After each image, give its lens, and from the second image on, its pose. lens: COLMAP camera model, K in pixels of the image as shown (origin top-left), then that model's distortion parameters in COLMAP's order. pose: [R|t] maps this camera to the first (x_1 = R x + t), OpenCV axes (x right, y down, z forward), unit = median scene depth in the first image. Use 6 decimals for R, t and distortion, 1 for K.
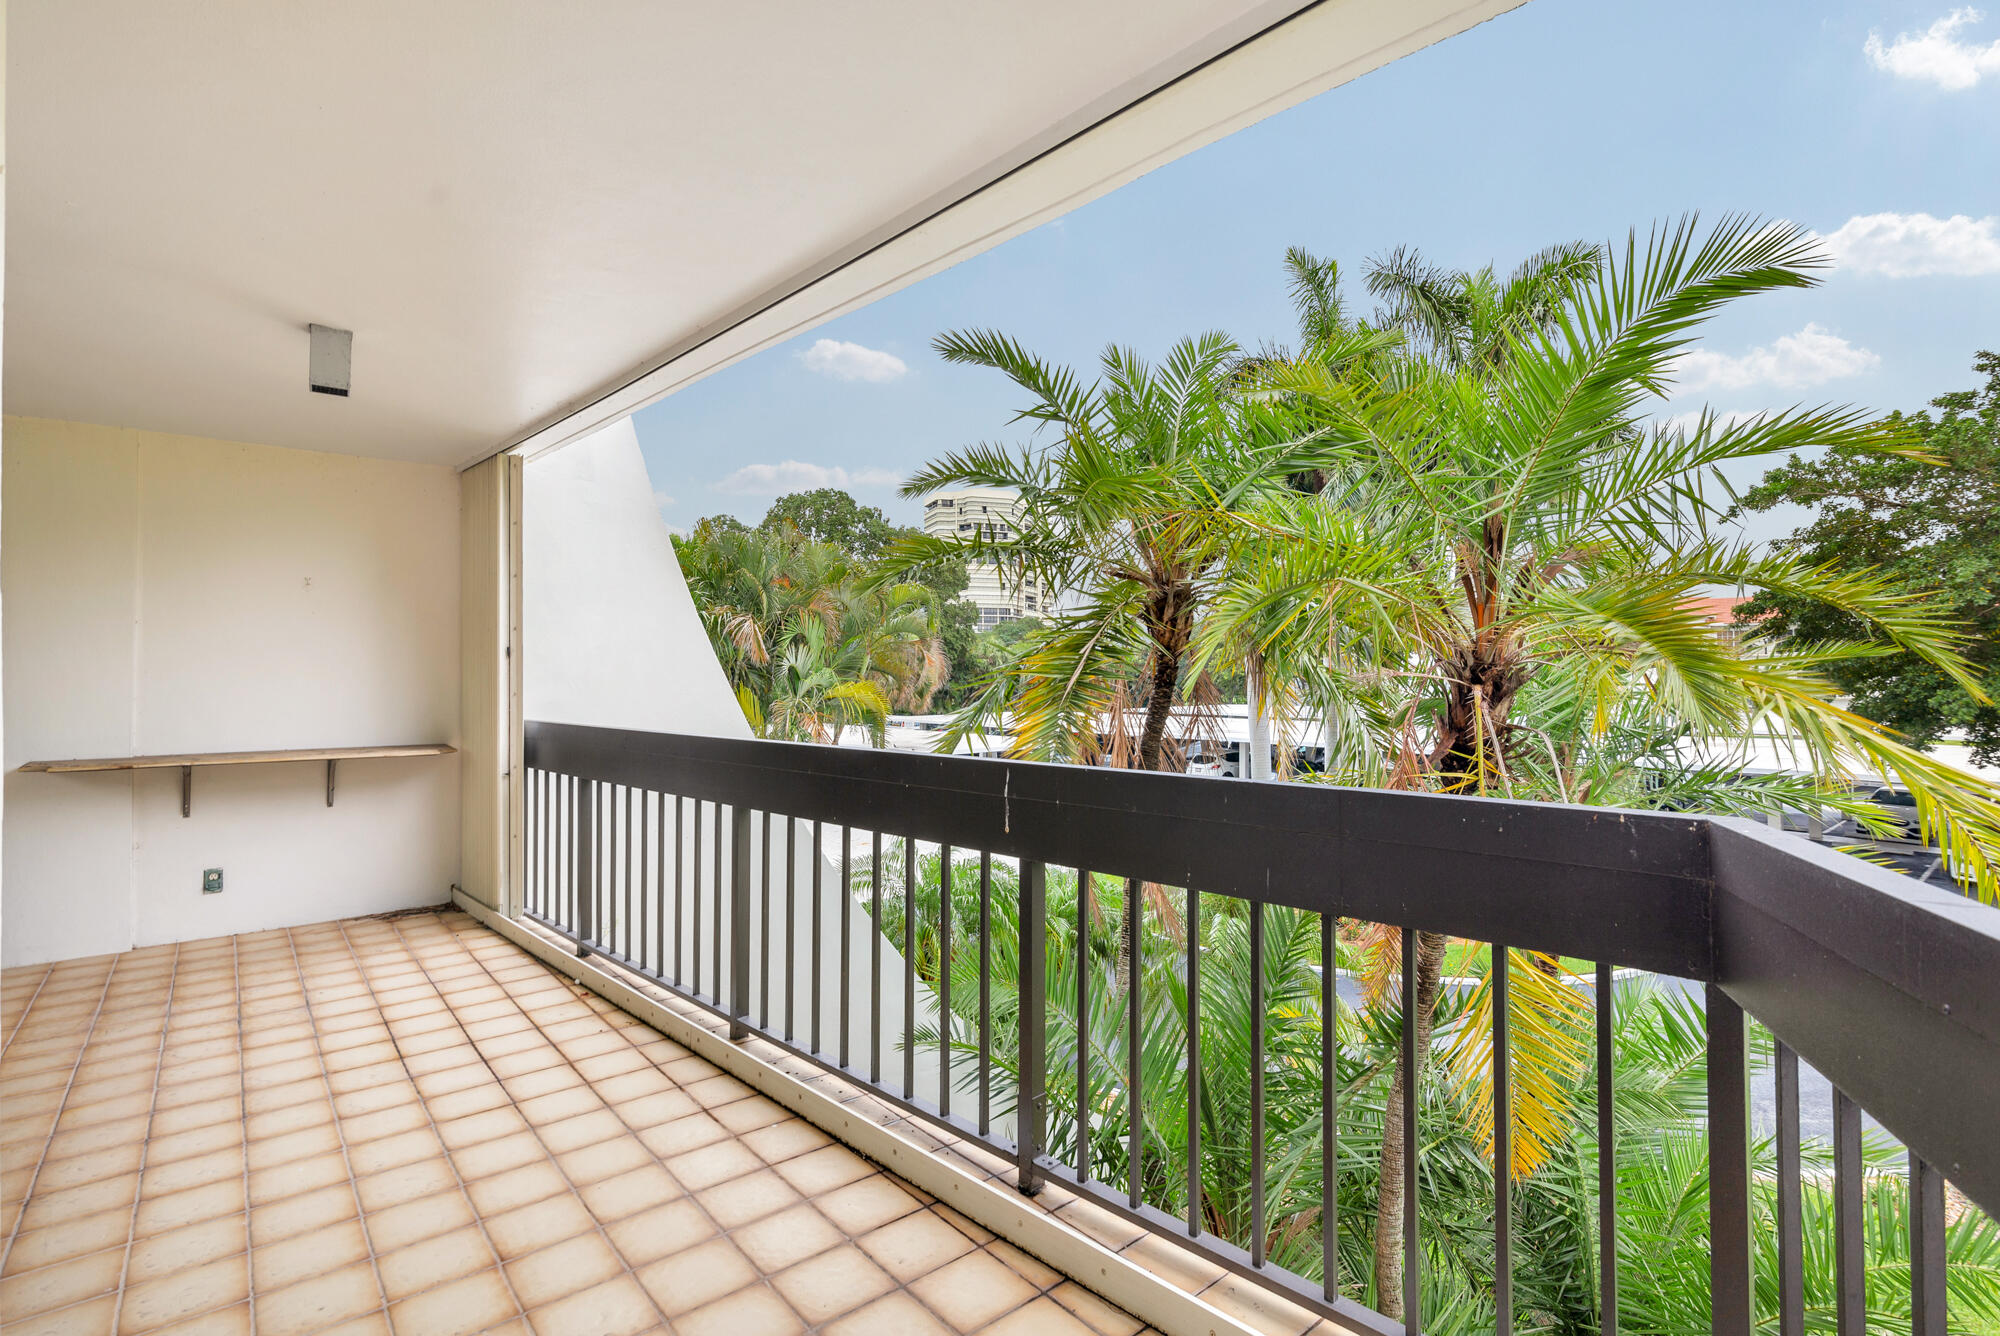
lens RADIAL K [[924.8, 0, 1004.5], [0, 924.8, 672.1], [0, 0, 1]] dist [0.001708, 0.000157]
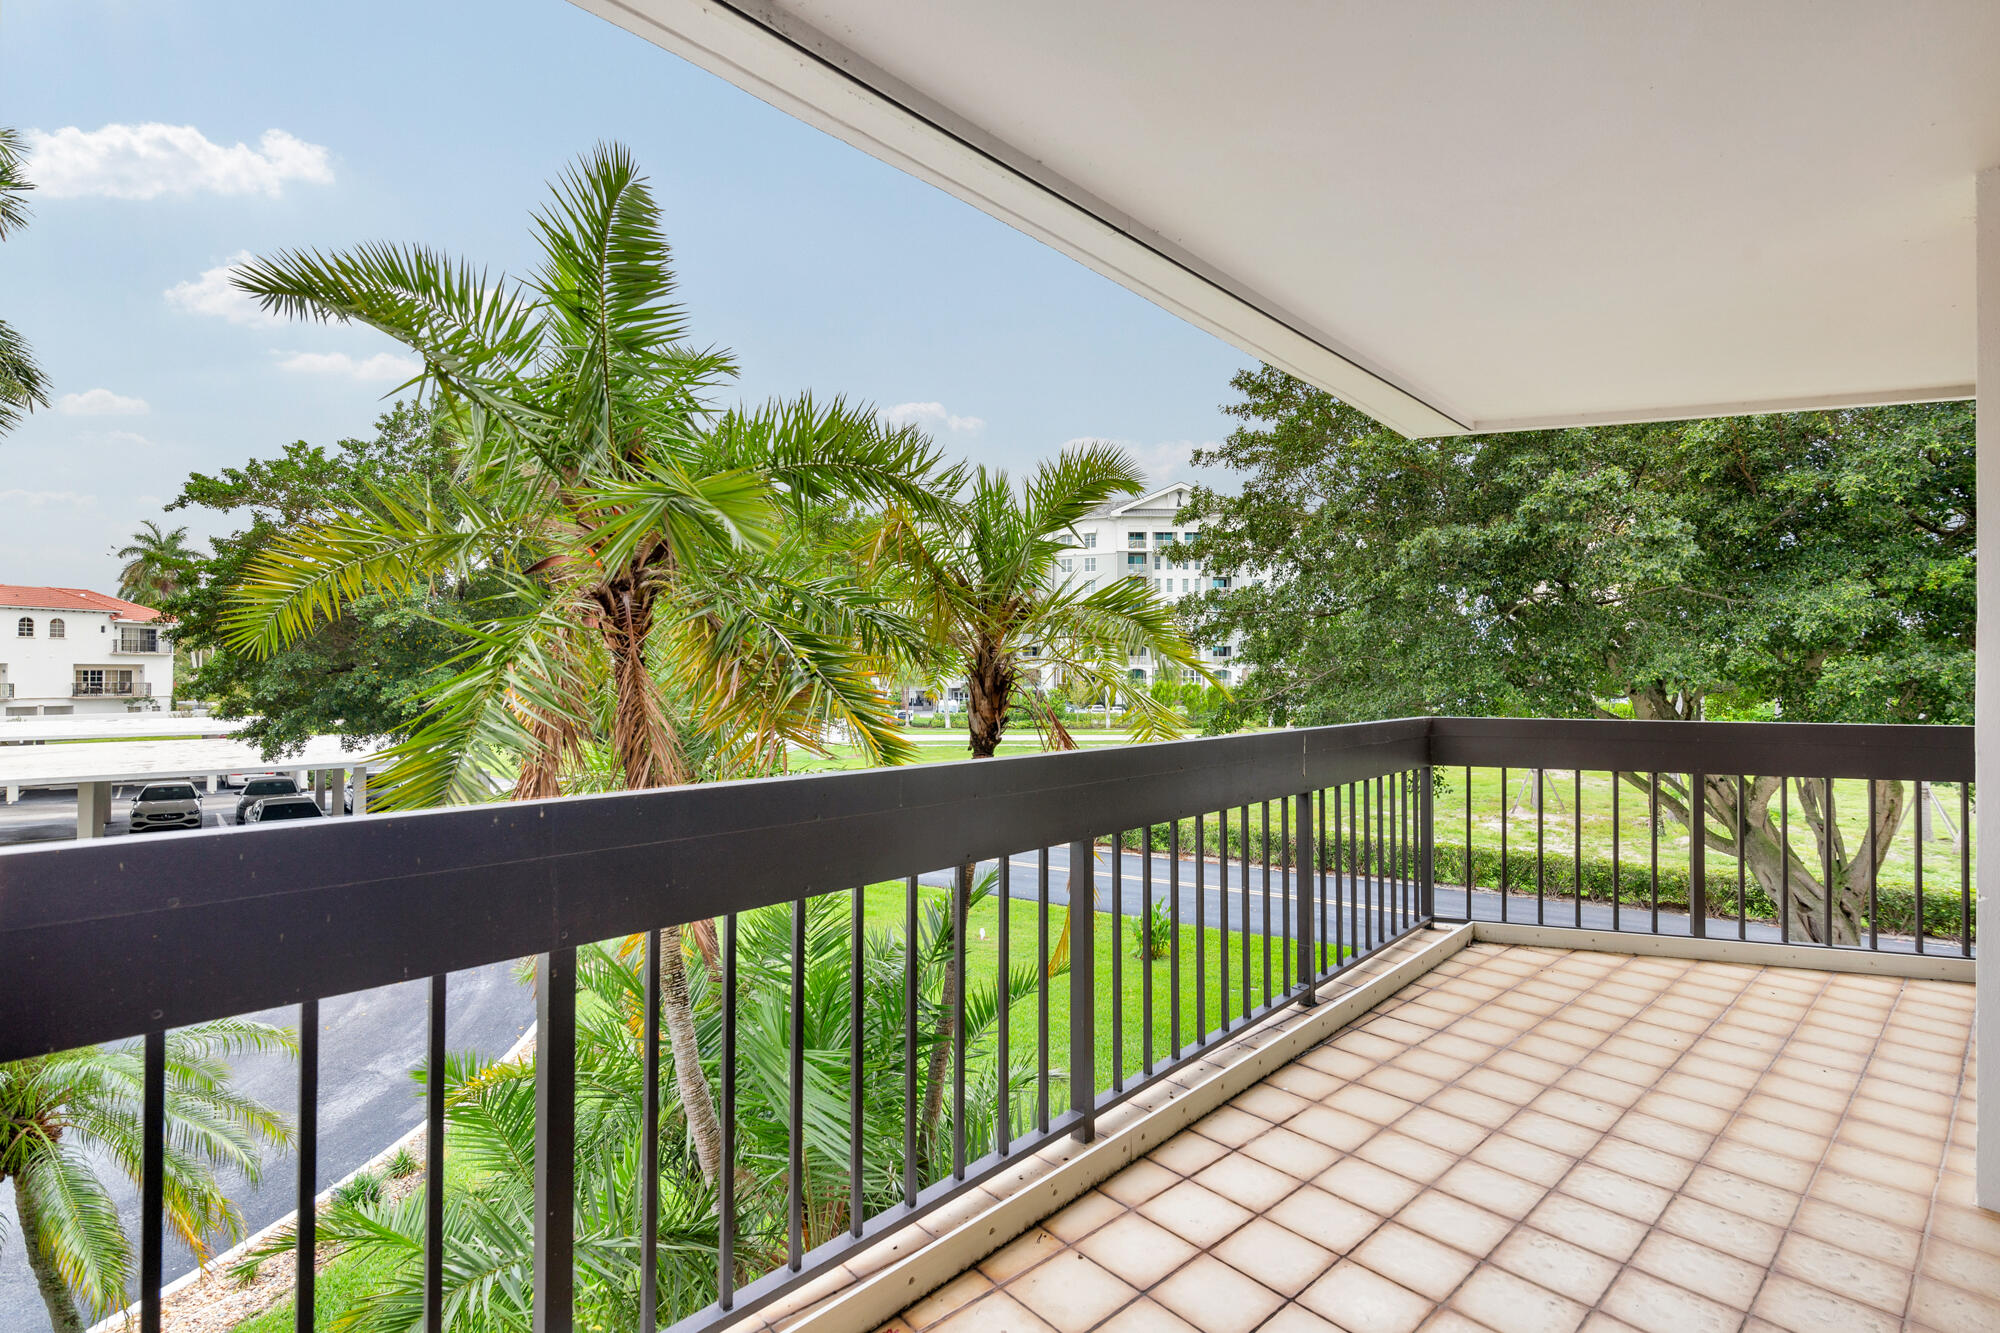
lens RADIAL K [[924.8, 0, 1004.5], [0, 924.8, 670.6], [0, 0, 1]] dist [0.001708, 0.000157]
pose [[-0.025578, 0.009650, 0.999626, -1.060500], [-0.007239, 0.999925, -0.009838, 0.013730], [-0.999647, -0.007487, -0.025507, 1.089616]]
